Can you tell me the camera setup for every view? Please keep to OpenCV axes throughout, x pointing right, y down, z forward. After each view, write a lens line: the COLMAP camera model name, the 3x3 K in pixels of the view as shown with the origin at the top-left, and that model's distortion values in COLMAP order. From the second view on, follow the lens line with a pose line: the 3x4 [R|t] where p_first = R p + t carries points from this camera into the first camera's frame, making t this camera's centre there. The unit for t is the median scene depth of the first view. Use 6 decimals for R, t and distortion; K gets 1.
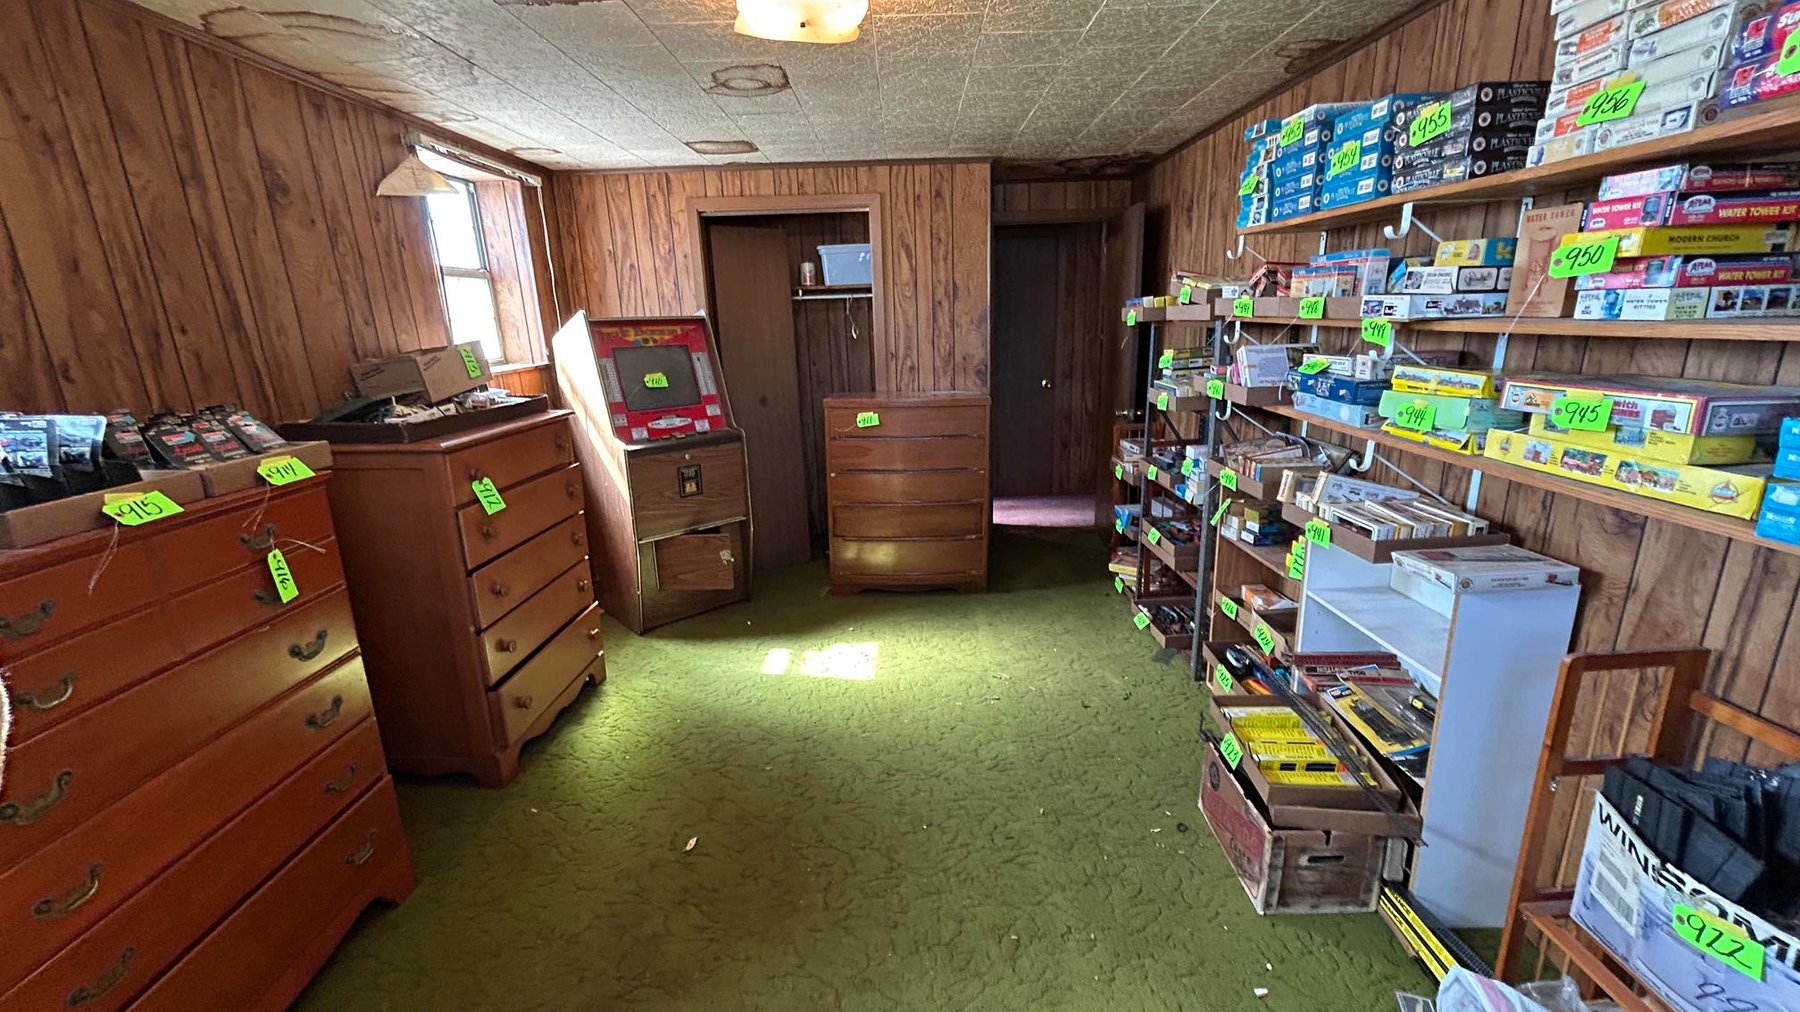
lens RADIAL K [[721.1, 0, 898.2], [0, 721.1, 501.0], [0, 0, 1]] dist [-0.001929, 0.000291]
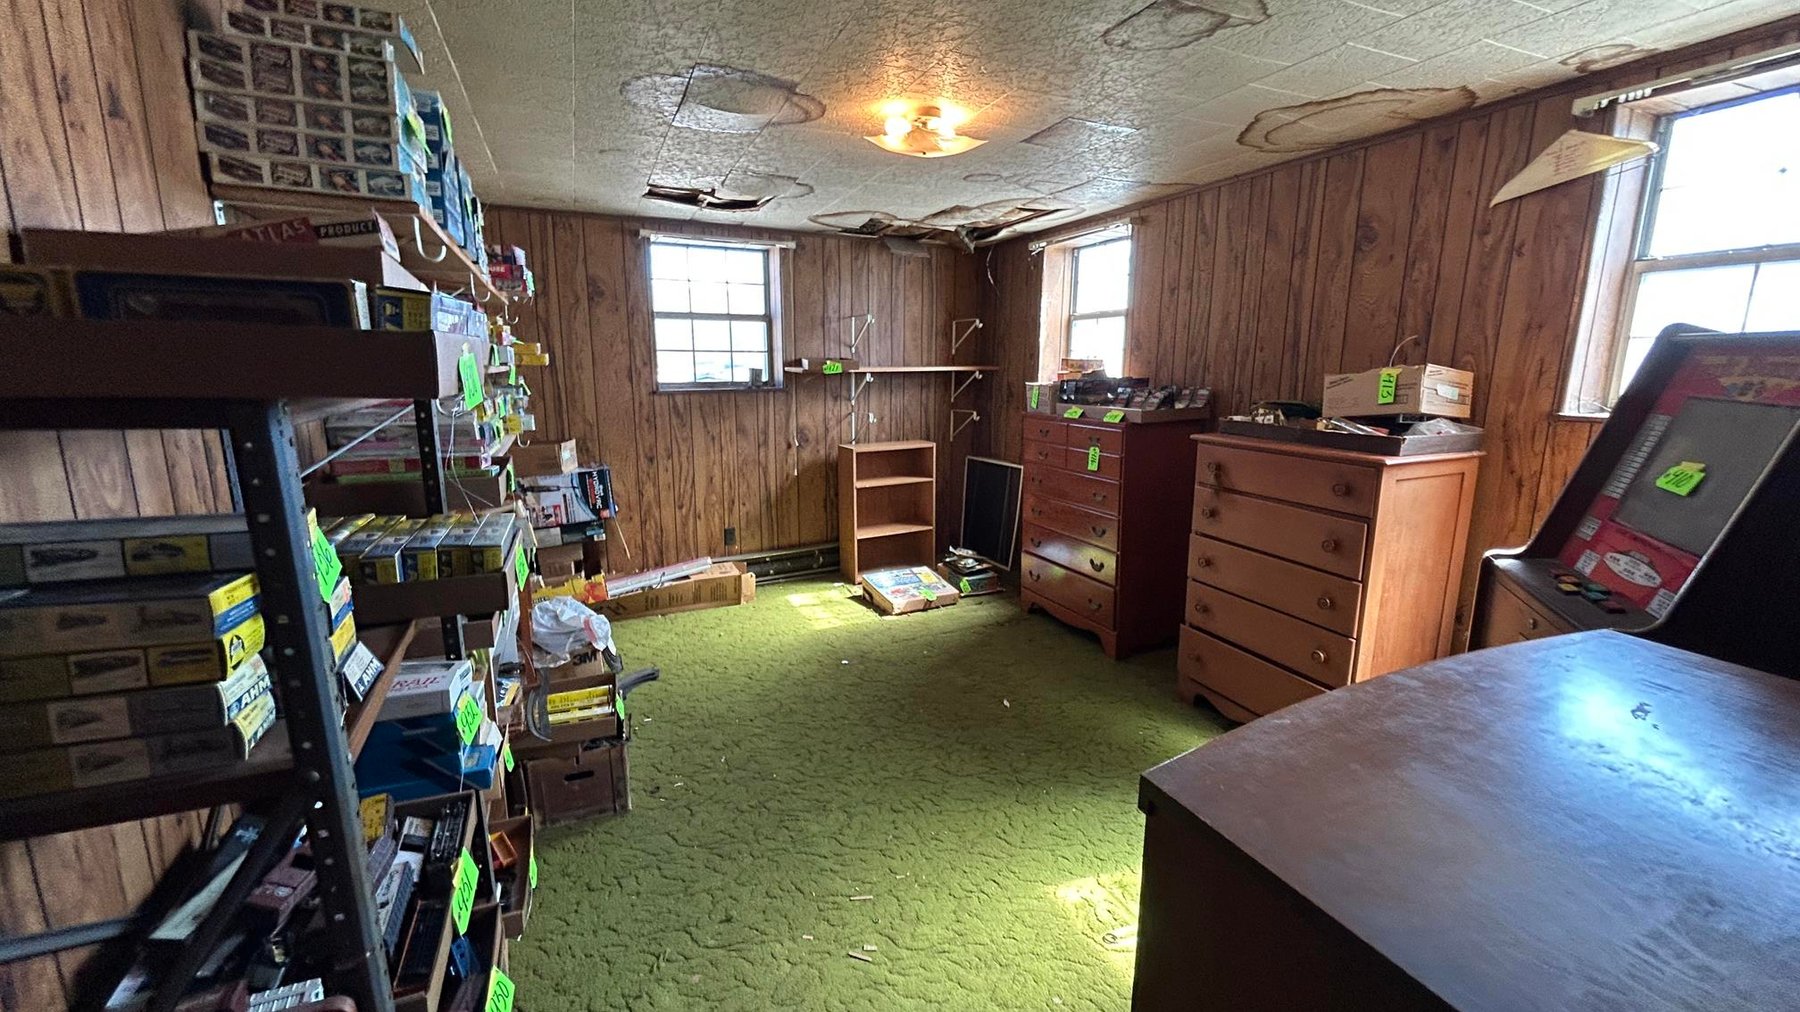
lens RADIAL K [[721.1, 0, 898.2], [0, 721.1, 504.9], [0, 0, 1]] dist [-0.001929, 0.000291]
pose [[-0.913180, 0.111508, -0.392006, 0.454146], [-0.073029, 0.901506, 0.426560, -0.514548], [0.400961, 0.418153, -0.815094, 1.978914]]
